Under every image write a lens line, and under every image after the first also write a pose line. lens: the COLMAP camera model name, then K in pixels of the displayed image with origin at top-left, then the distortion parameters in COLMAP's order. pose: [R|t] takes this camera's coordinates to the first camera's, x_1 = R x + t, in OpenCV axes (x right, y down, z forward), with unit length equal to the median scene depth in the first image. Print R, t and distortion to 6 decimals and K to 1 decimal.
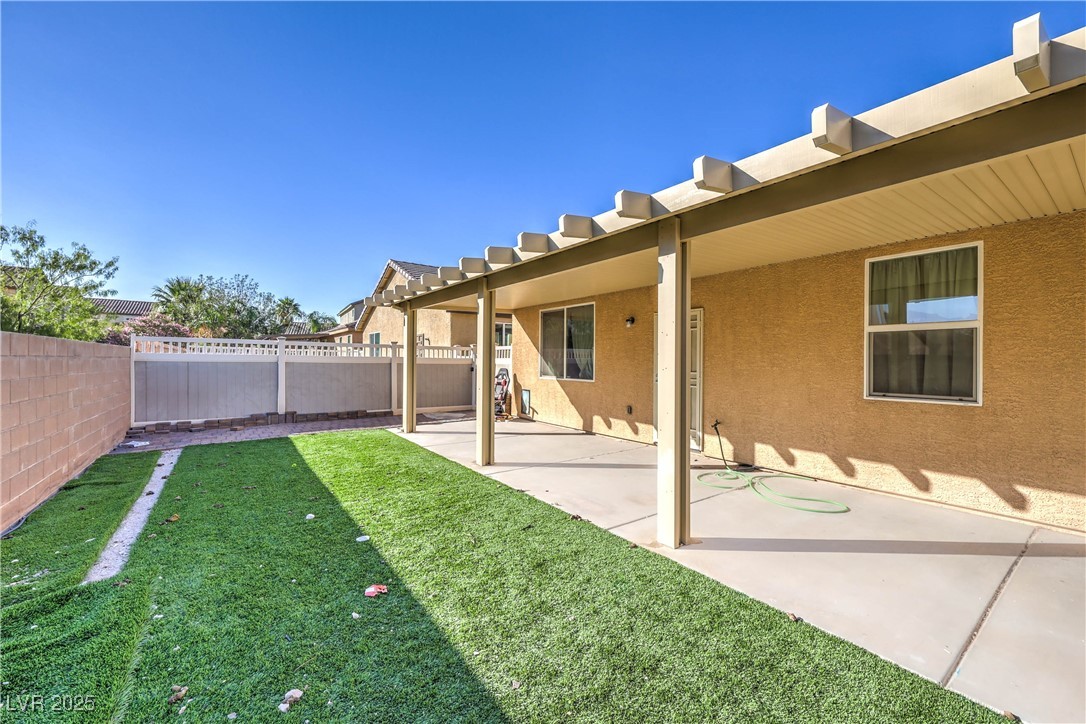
lens RADIAL K [[435.6, 0, 544.4], [0, 435.6, 364.0], [0, 0, 1]] dist [-0.000067, 0.000167]
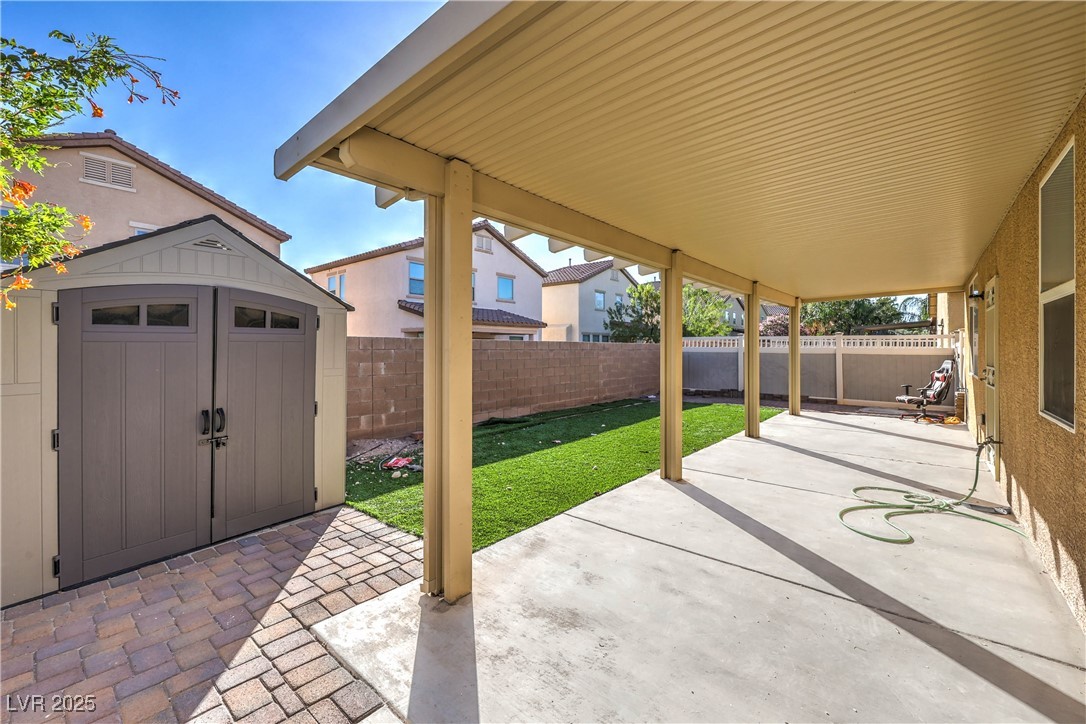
lens RADIAL K [[435.6, 0, 545.8], [0, 435.6, 357.5], [0, 0, 1]] dist [-0.000067, 0.000167]
pose [[0.225107, -0.005039, -0.974321, 0.644244], [0.009404, 0.999951, -0.002998, 0.003871], [0.974289, -0.008488, 0.225144, 0.114978]]
